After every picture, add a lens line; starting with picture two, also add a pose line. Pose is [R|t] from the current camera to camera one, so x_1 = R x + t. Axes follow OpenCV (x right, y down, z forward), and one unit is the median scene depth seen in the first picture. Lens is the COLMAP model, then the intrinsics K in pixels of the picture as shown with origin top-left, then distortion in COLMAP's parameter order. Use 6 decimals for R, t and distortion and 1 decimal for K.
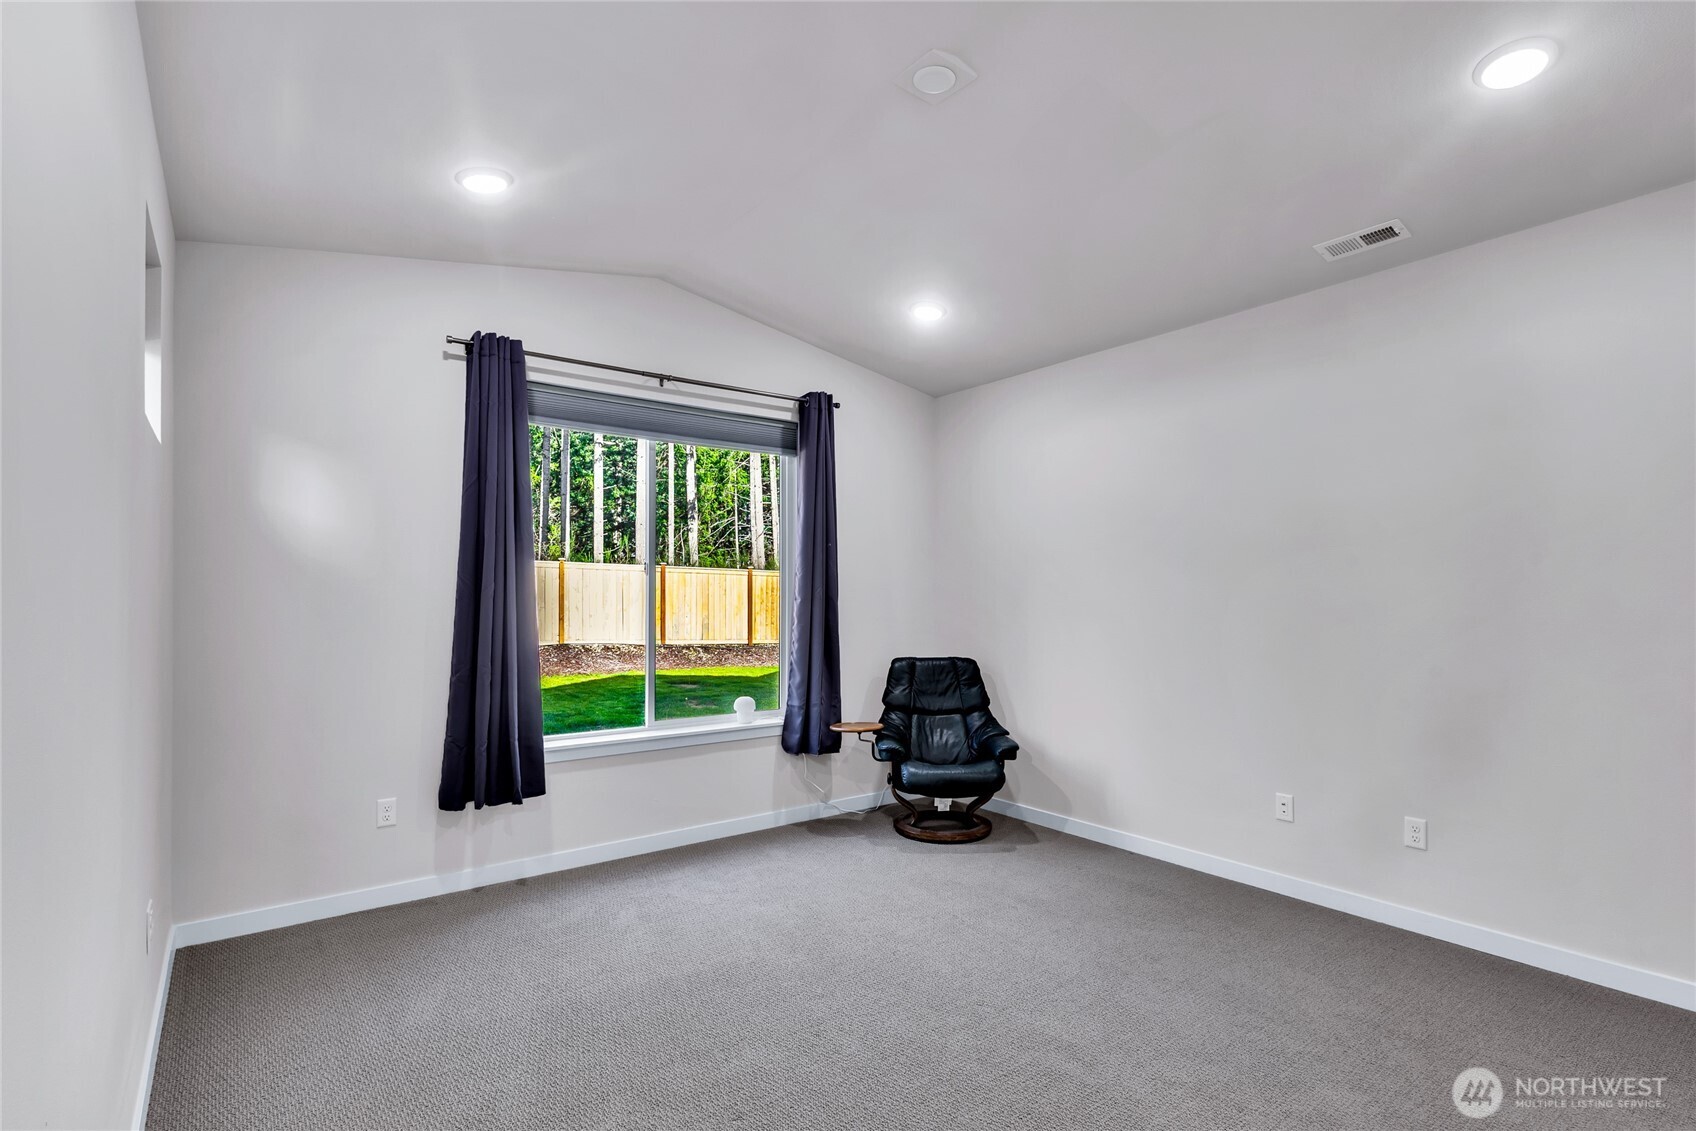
lens RADIAL K [[805.5, 0, 849.2], [0, 805.5, 603.1], [0, 0, 1]] dist [-0.021062, -0.000031]
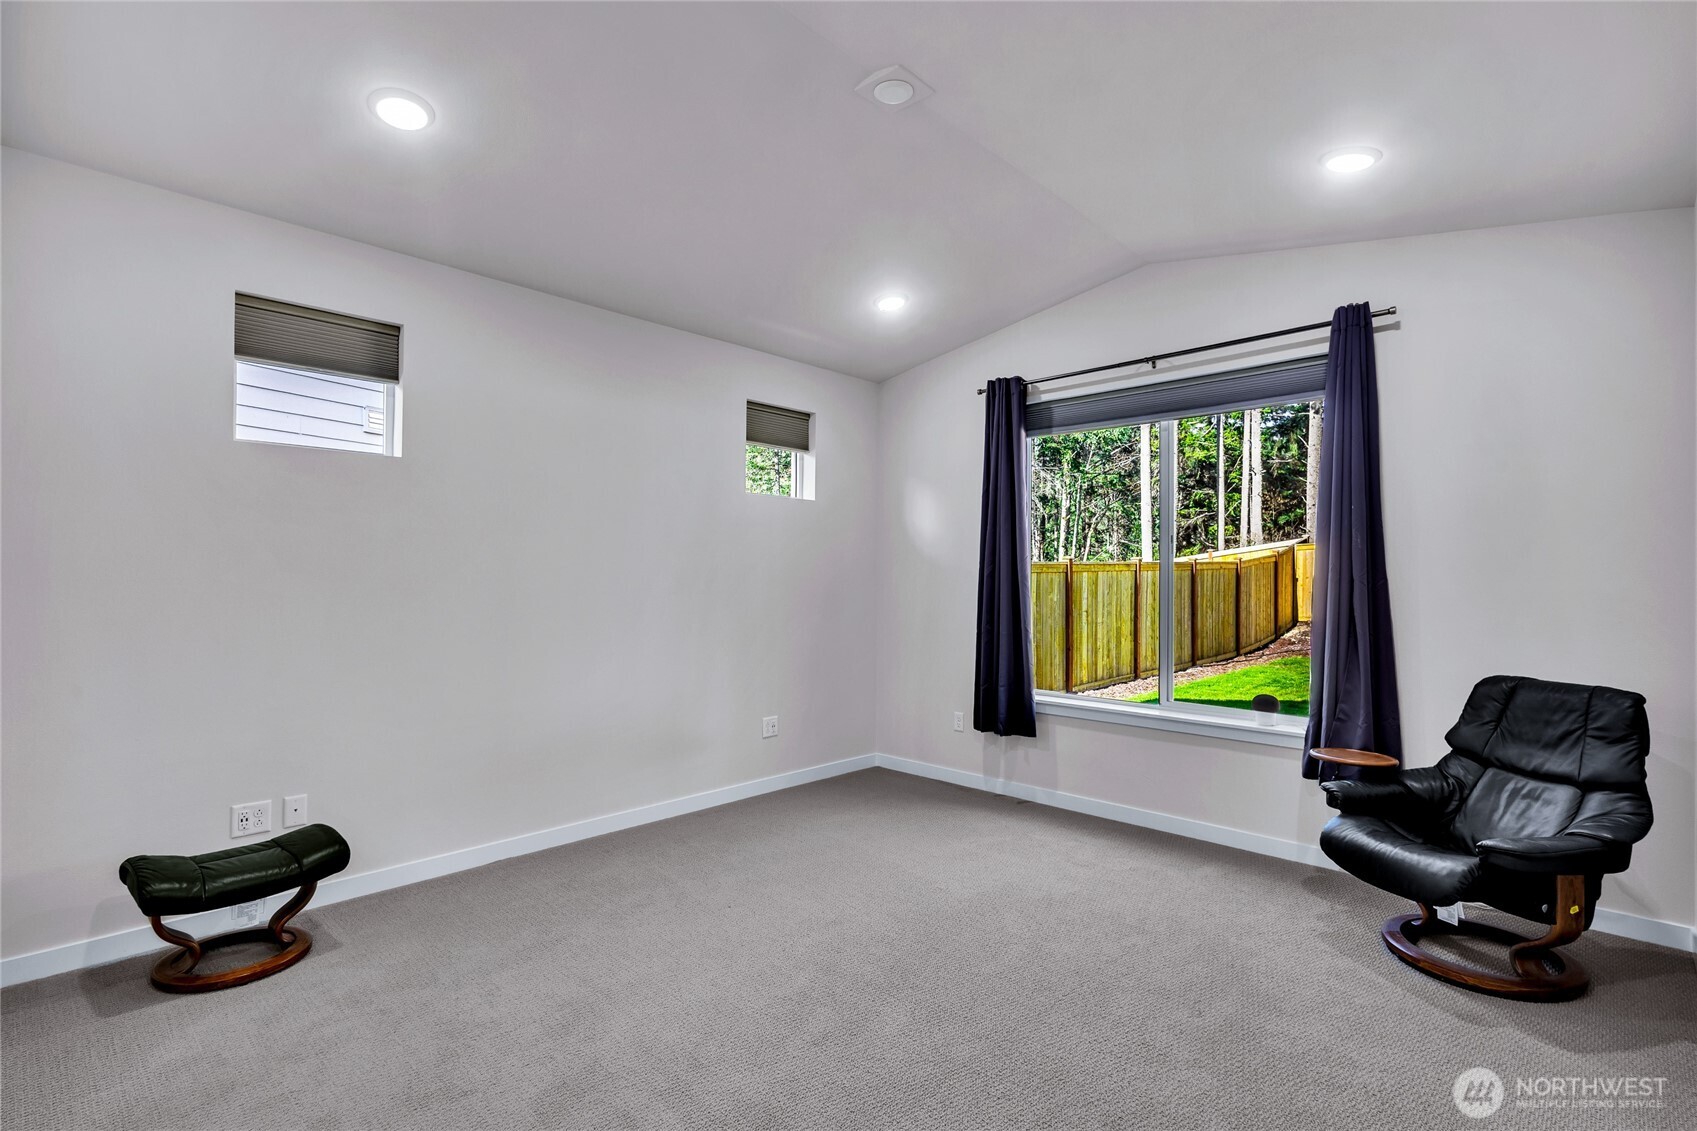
lens RADIAL K [[784.2, 0, 844.7], [0, 784.2, 576.3], [0, 0, 1]] dist [0.001287, 0.000193]
pose [[0.148696, -0.002143, -0.988881, 0.688865], [-0.015251, 0.999874, -0.004460, 0.002320], [0.988765, 0.015744, 0.148645, 0.477238]]
